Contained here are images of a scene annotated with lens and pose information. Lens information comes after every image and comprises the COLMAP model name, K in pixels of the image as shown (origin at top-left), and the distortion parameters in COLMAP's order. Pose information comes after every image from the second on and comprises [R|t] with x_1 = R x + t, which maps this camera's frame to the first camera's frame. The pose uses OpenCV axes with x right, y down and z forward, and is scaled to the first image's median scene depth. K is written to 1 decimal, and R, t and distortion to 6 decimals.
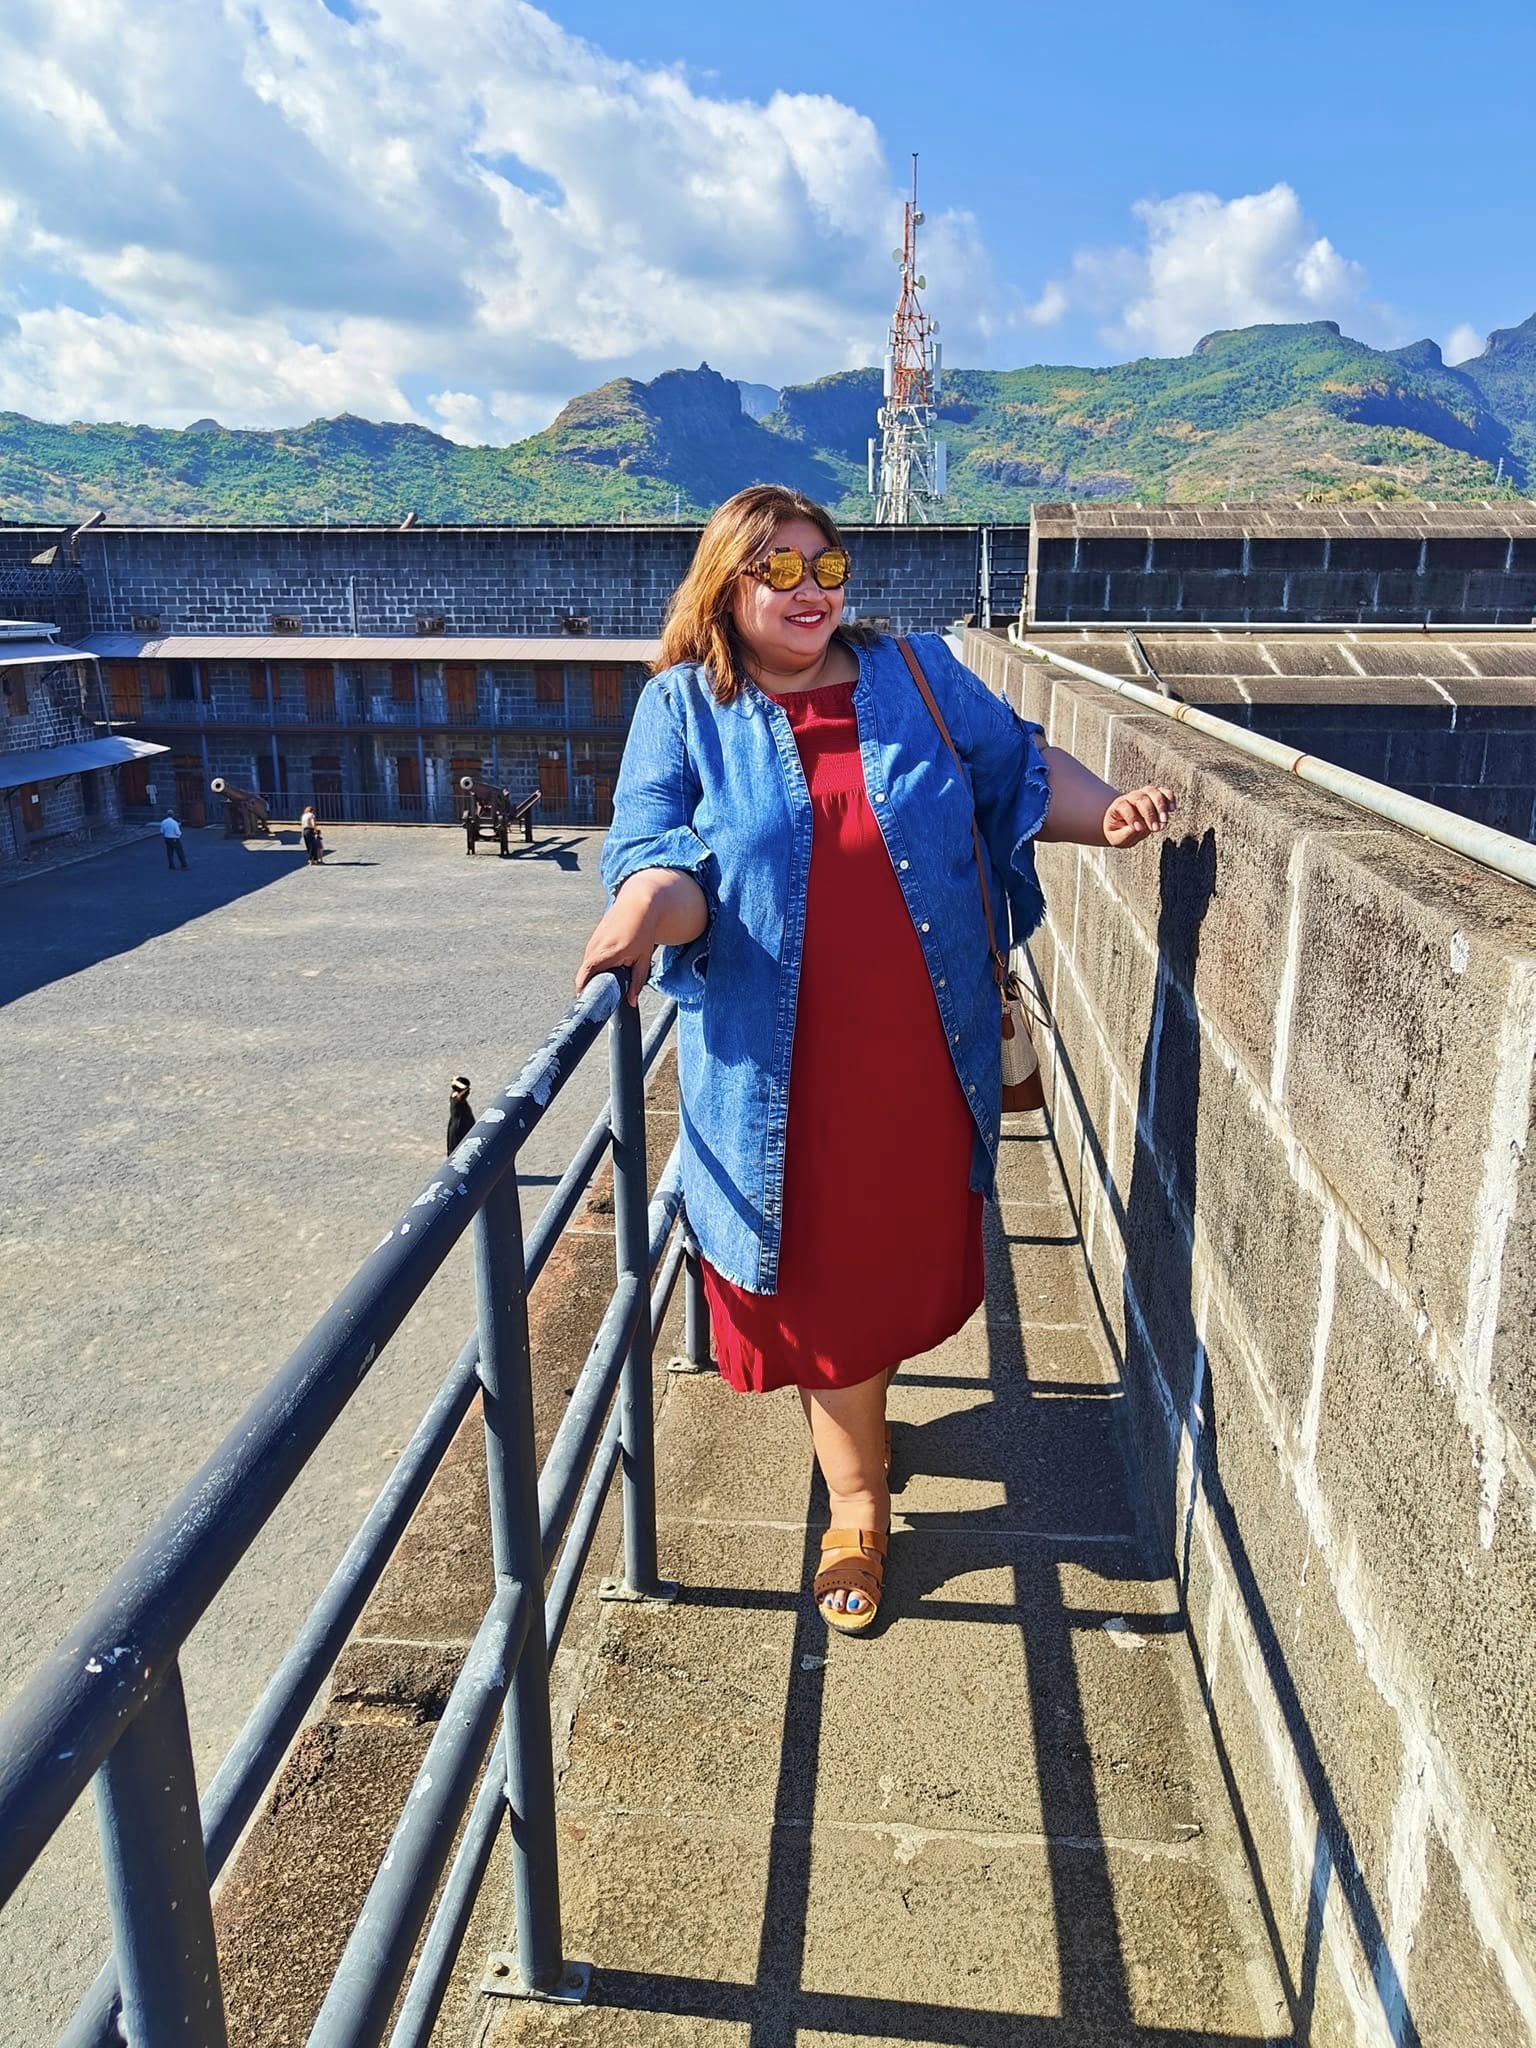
lens RADIAL K [[1598.6, 0, 763.5], [0, 1598.6, 1032.2], [0, 0, 1]] dist [0.032354, -0.040831]
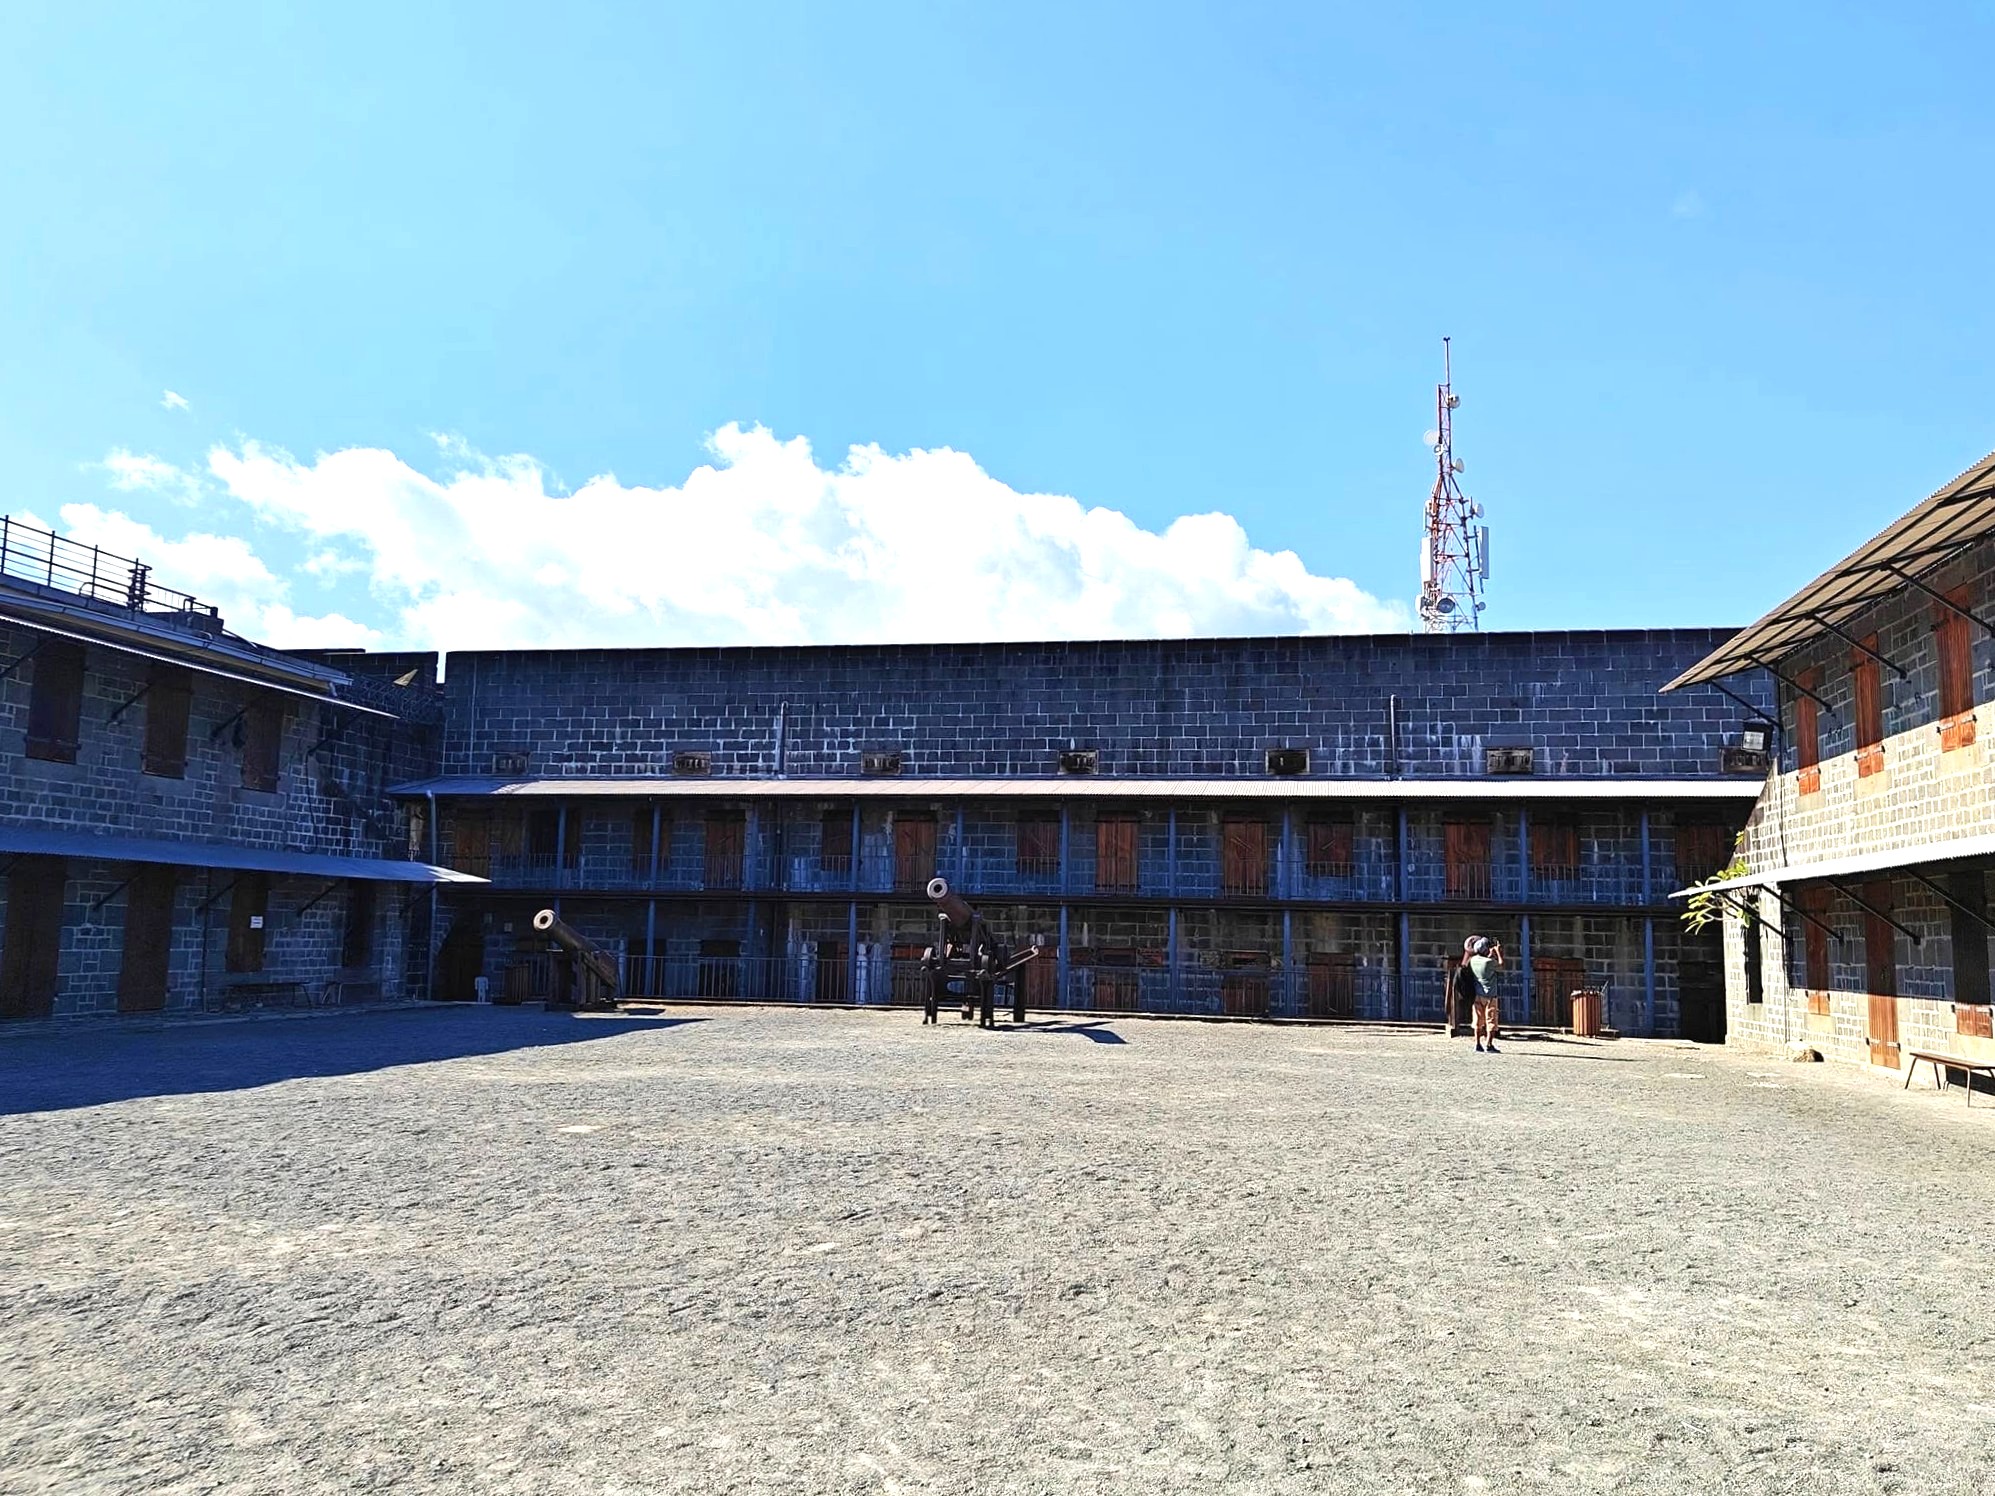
lens RADIAL K [[1557.2, 0, 1011.9], [0, 1557.2, 751.0], [0, 0, 1]] dist [0.032354, -0.040831]
pose [[0.995102, 0.007973, -0.098536, -0.076847], [-0.045091, 0.923629, -0.380625, 0.010861], [0.087976, 0.383204, 0.919465, 0.343748]]
